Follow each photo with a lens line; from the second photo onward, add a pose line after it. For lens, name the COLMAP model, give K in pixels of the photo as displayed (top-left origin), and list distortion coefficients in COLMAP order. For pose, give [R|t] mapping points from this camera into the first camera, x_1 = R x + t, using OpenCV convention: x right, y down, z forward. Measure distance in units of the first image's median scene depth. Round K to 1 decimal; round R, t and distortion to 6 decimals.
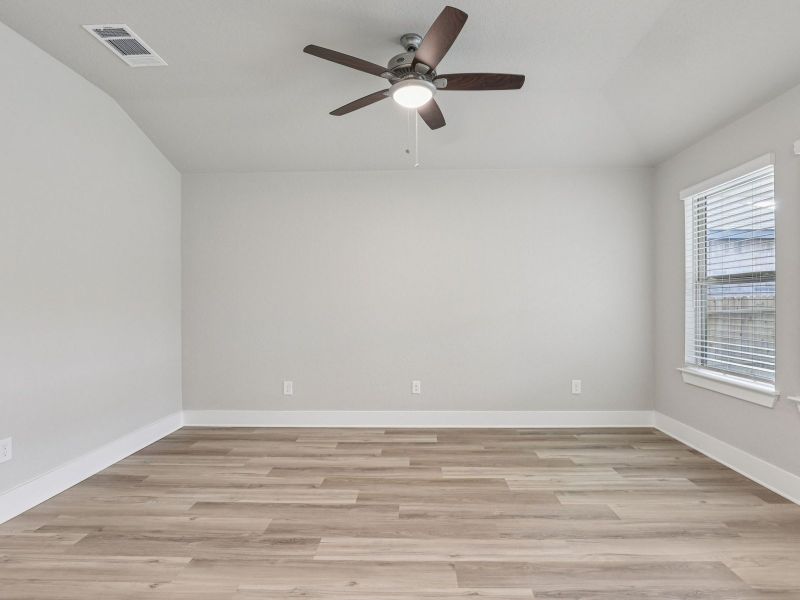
lens RADIAL K [[416.2, 0, 412.5], [0, 416.2, 302.9], [0, 0, 1]] dist [-0.025640, 0.005762]
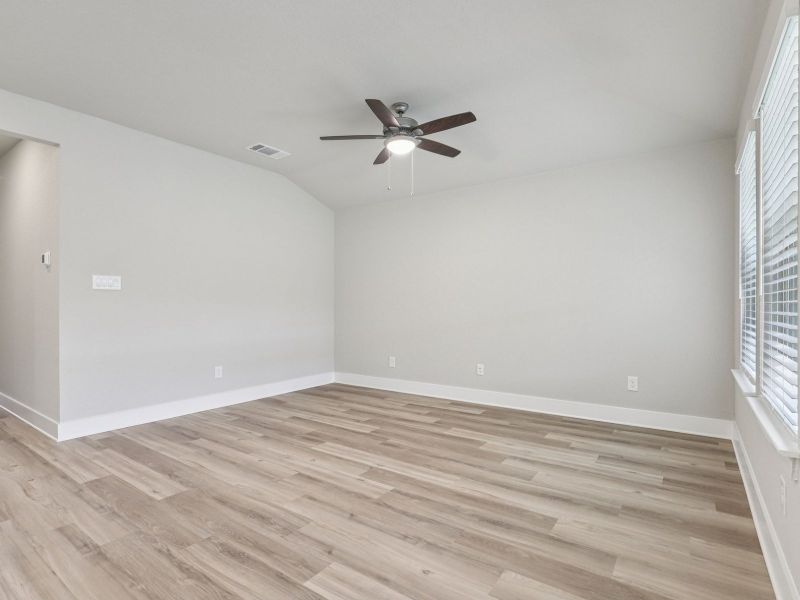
lens RADIAL K [[416.2, 0, 411.9], [0, 416.2, 304.5], [0, 0, 1]] dist [-0.025640, 0.005762]
pose [[0.833606, 0.001387, -0.552357, 0.773743], [0.000192, 0.999996, 0.002800, 0.024467], [0.552359, -0.002440, 0.833603, -0.133502]]
